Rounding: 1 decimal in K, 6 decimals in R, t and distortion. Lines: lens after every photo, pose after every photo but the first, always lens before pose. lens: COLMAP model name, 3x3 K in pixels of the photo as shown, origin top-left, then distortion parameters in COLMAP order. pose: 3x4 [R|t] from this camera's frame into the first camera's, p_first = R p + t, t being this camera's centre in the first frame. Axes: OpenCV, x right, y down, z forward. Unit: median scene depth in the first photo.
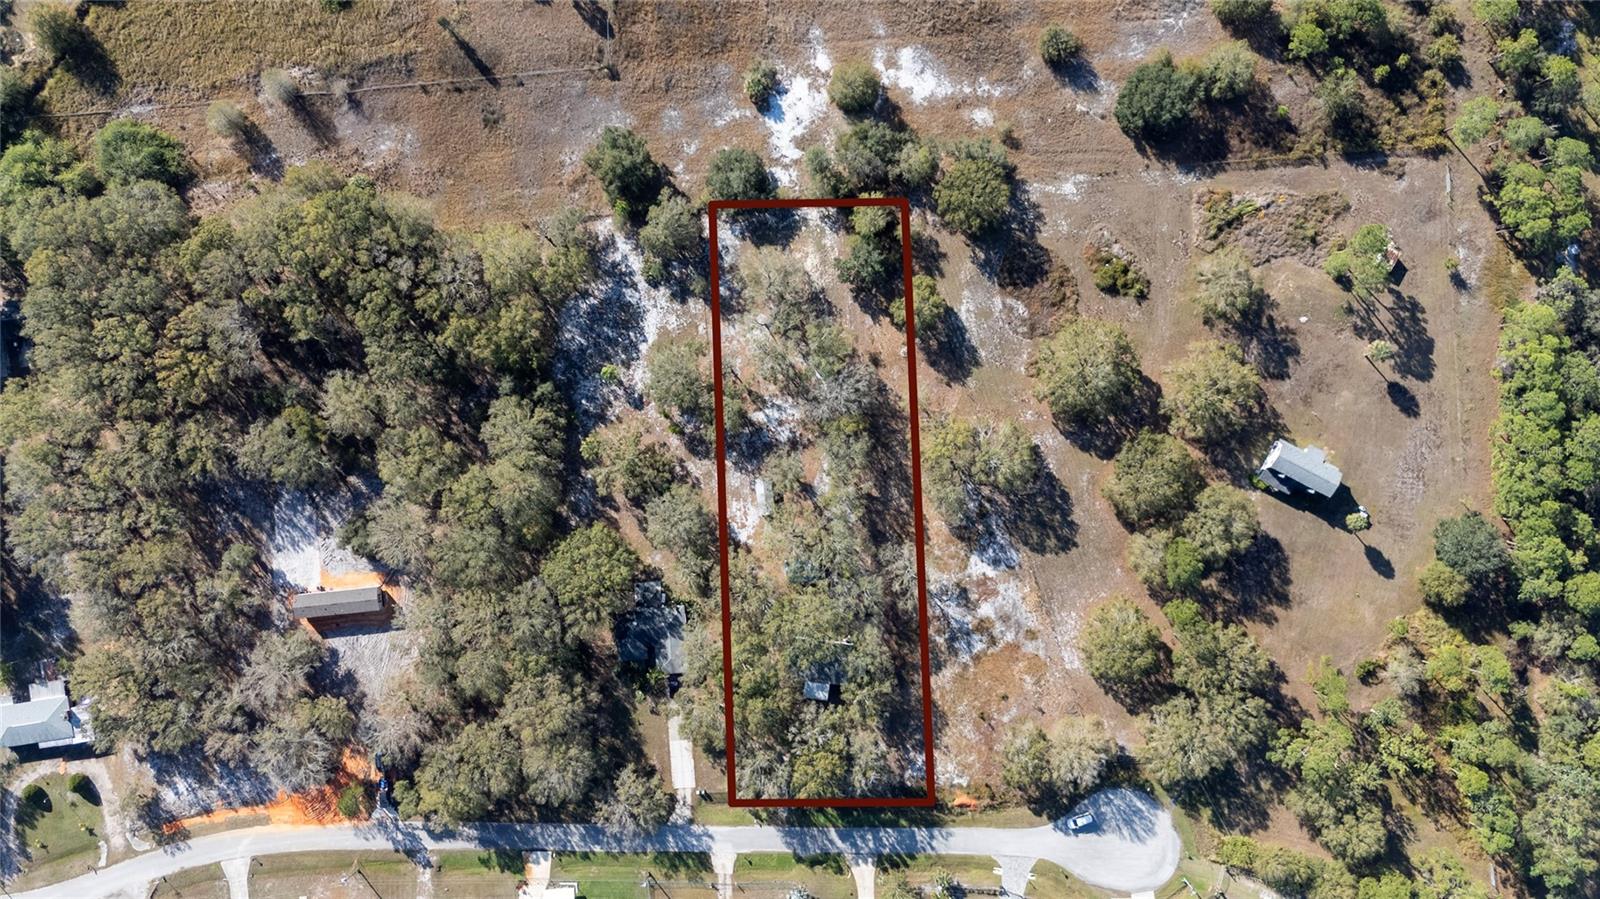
lens RADIAL K [[1171.1, 0, 803.2], [0, 1171.1, 447.8], [0, 0, 1]] dist [0.059628, -0.058930]
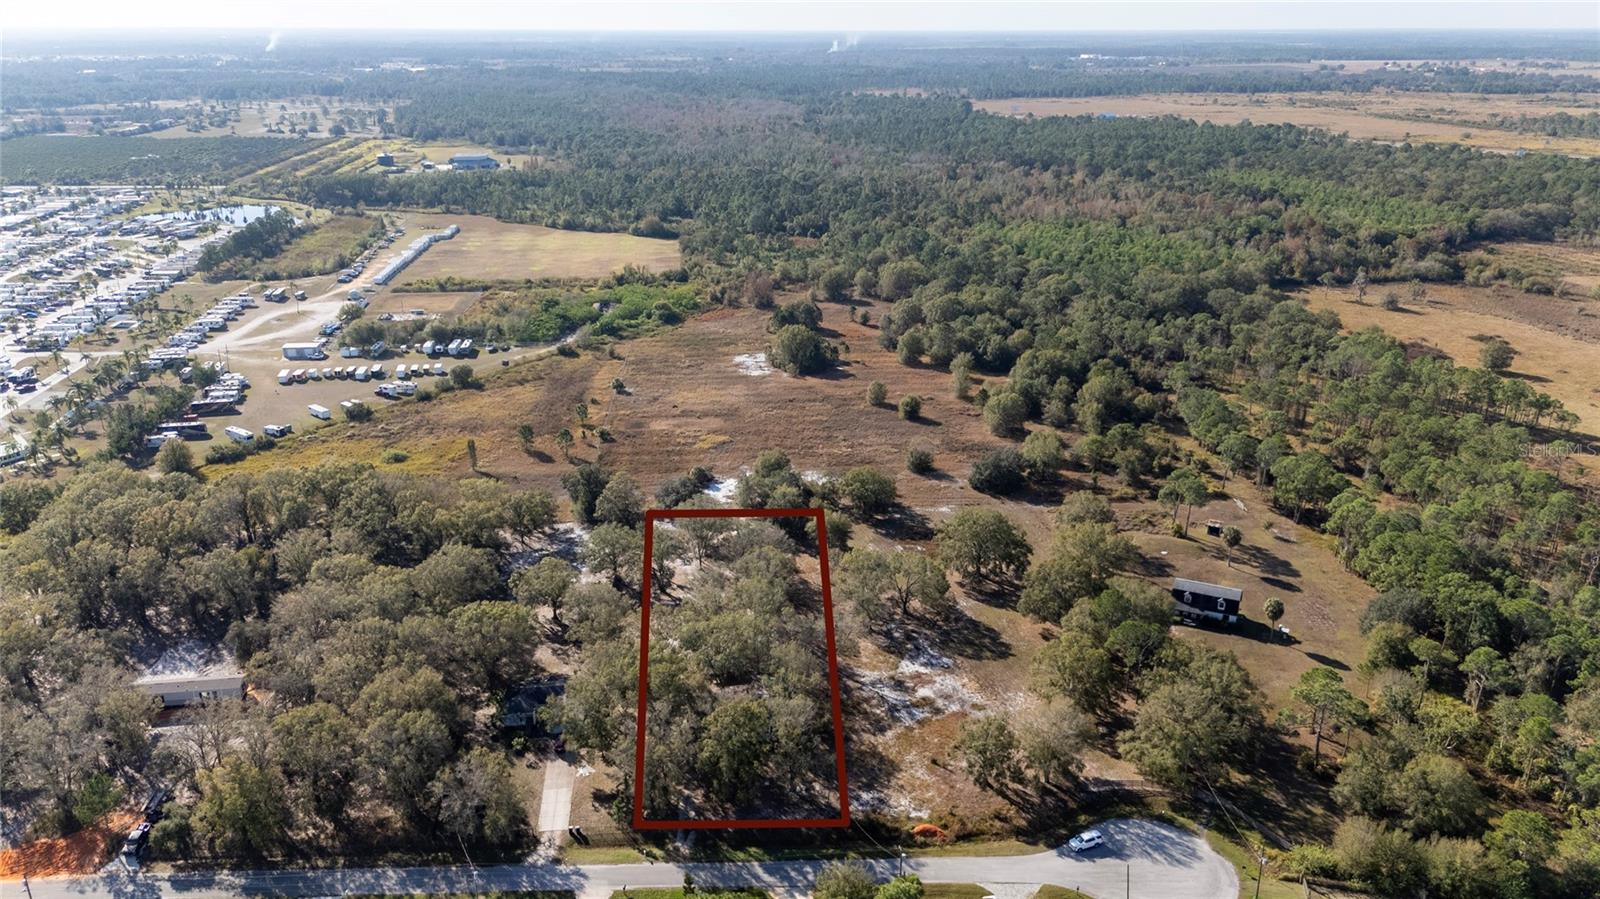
lens RADIAL K [[1171.1, 0, 803.2], [0, 1171.1, 447.8], [0, 0, 1]] dist [0.059628, -0.058930]
pose [[0.999123, 0.002195, 0.041819, 0.023050], [0.038694, 0.333481, -0.941962, 0.920206], [-0.016013, 0.942754, 0.333104, 0.523358]]
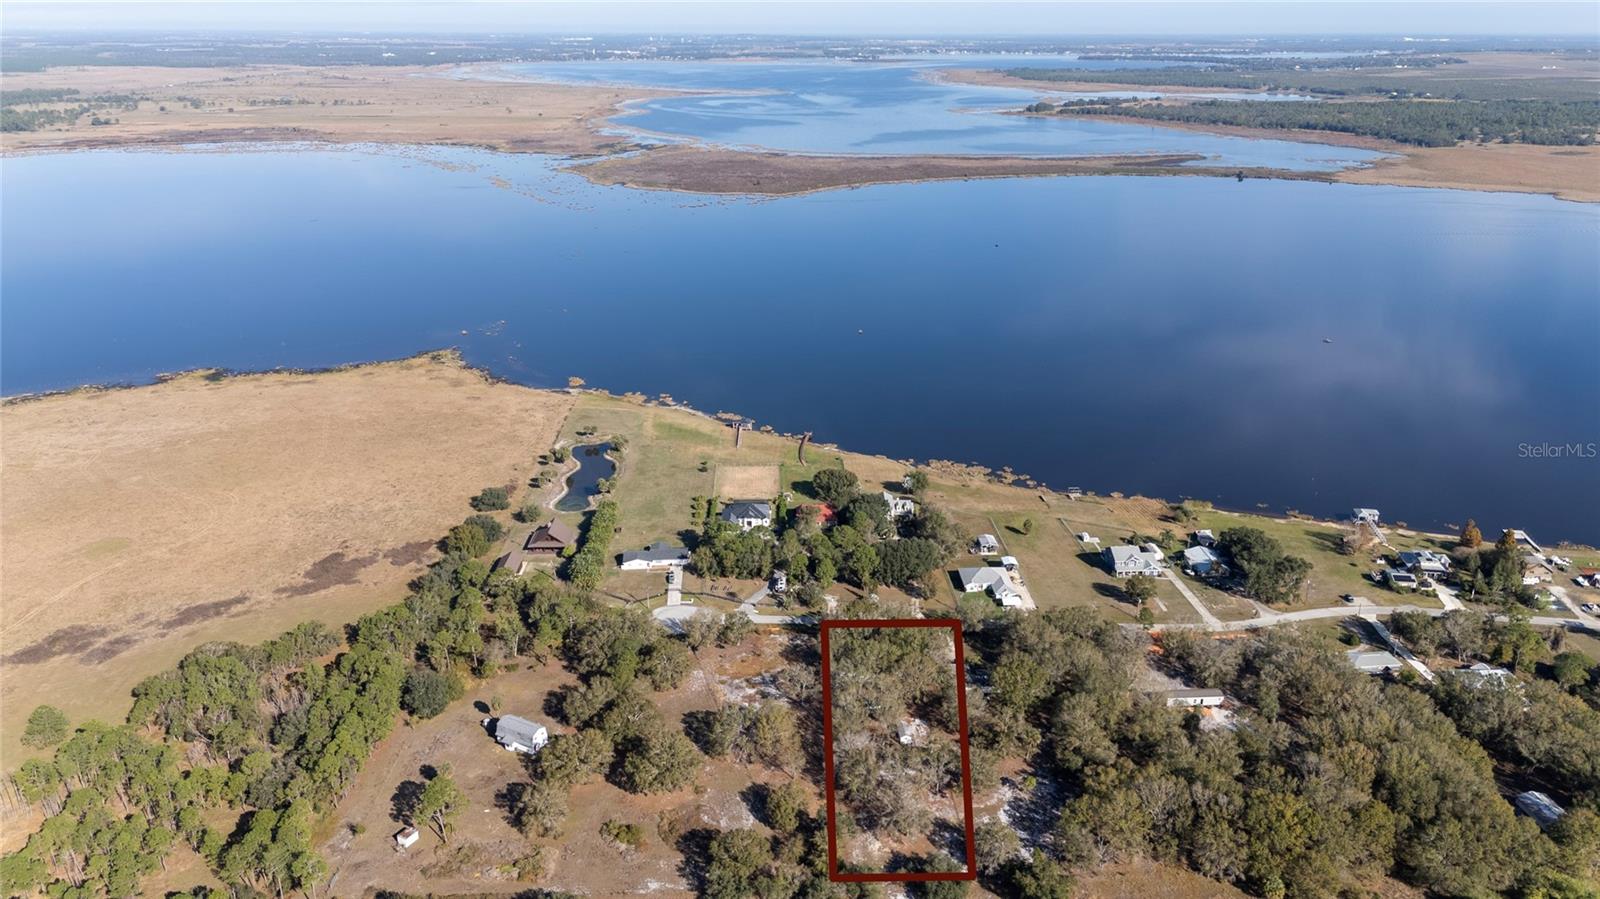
lens RADIAL K [[1171.1, 0, 803.2], [0, 1171.1, 447.8], [0, 0, 1]] dist [0.059628, -0.058930]
pose [[-0.999506, -0.000053, 0.031440, 0.041648], [0.029587, -0.339826, 0.940023, -1.150886], [0.010634, 0.940488, 0.339659, 0.204914]]
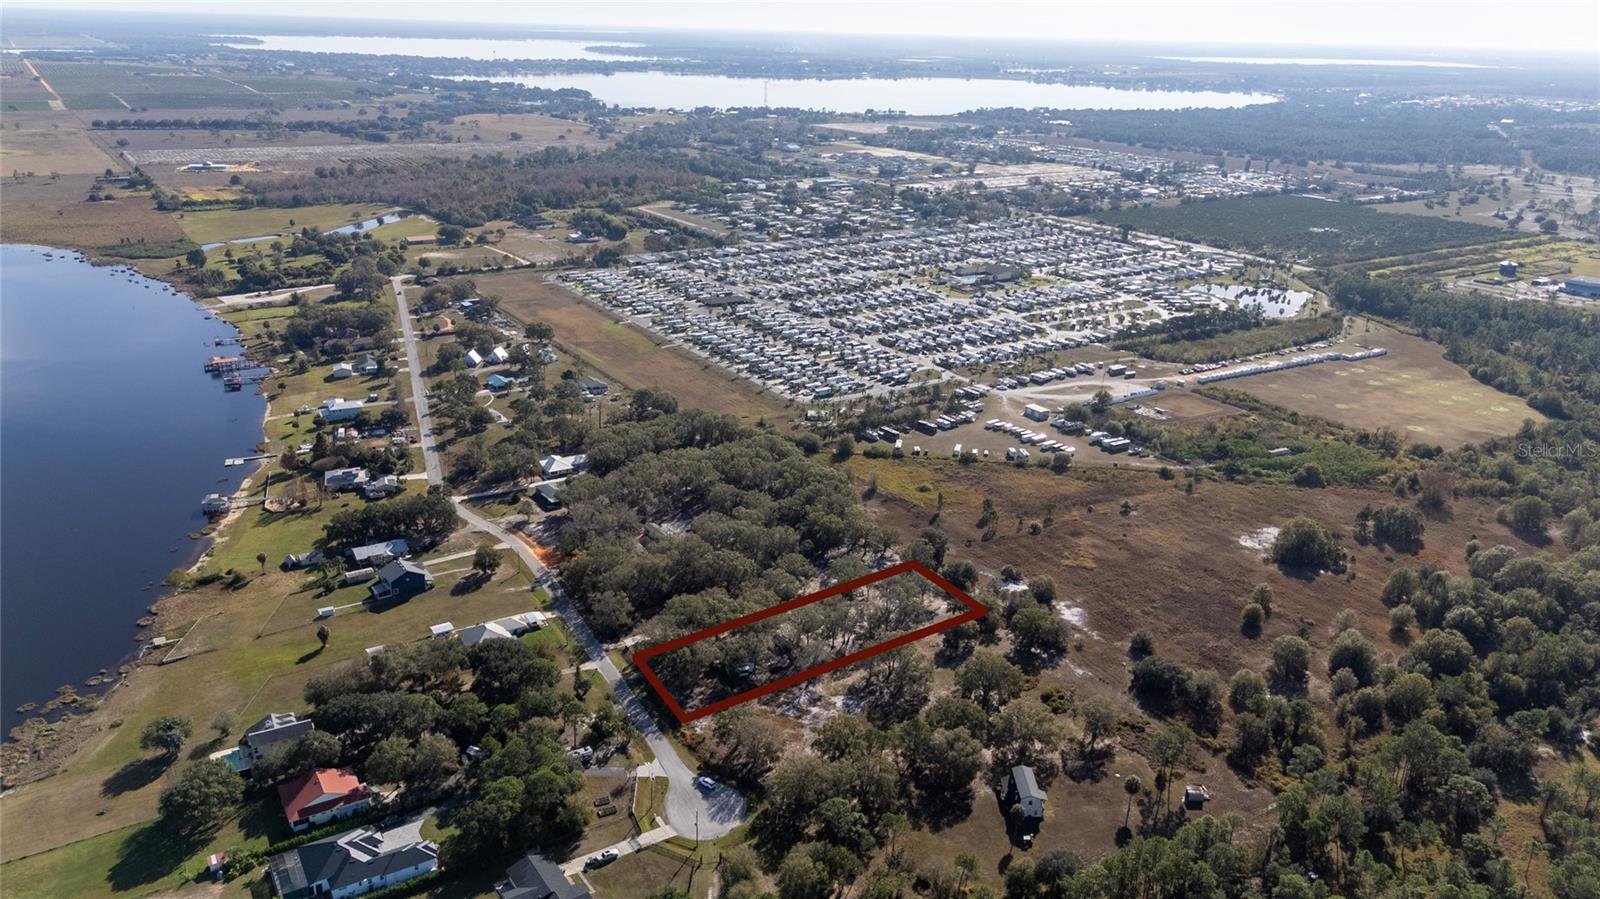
lens RADIAL K [[1171.1, 0, 803.2], [0, 1171.1, 447.8], [0, 0, 1]] dist [0.059628, -0.058930]
pose [[0.466458, 0.322416, -0.823690, 1.230959], [-0.883903, 0.134460, -0.447925, 0.753207], [-0.033664, 0.937000, 0.347704, 0.196380]]
